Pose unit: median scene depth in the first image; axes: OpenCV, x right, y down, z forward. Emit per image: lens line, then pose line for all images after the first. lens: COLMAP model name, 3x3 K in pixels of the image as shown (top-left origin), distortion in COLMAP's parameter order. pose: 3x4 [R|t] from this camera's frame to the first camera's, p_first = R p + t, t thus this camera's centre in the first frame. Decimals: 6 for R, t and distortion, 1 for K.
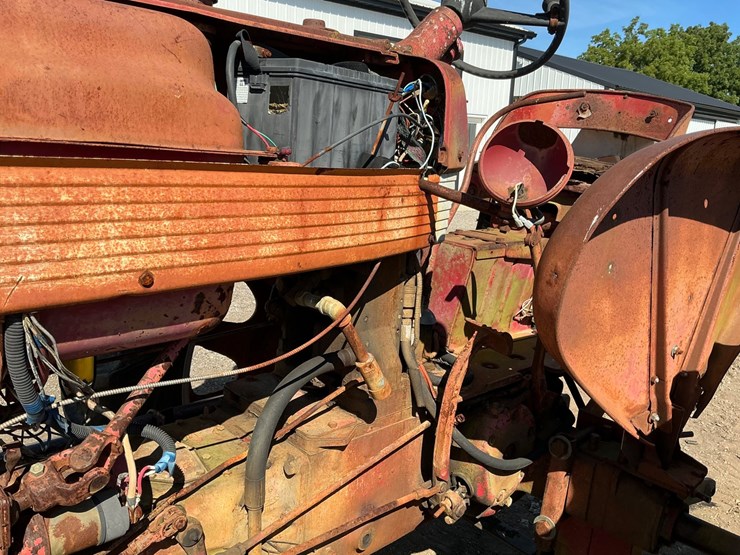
lens RADIAL K [[615.9, 0, 370.0], [0, 615.9, 277.5], [0, 0, 1]] dist [0.064841, -0.128609]
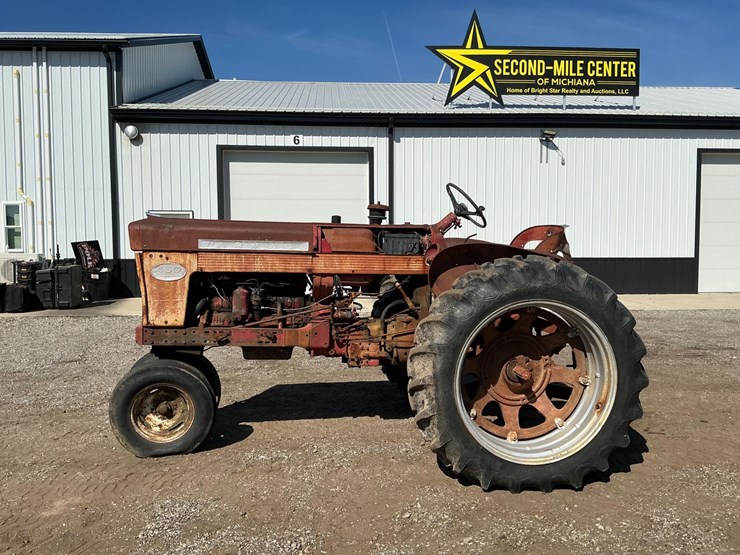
lens RADIAL K [[612.2, 0, 370.0], [0, 612.2, 277.5], [0, 0, 1]] dist [0.073661, -0.147313]
pose [[0.793197, -0.008124, -0.608911, 1.866531], [-0.097725, 0.985253, -0.140447, 0.480904], [0.601072, 0.170908, 0.780706, -1.970115]]
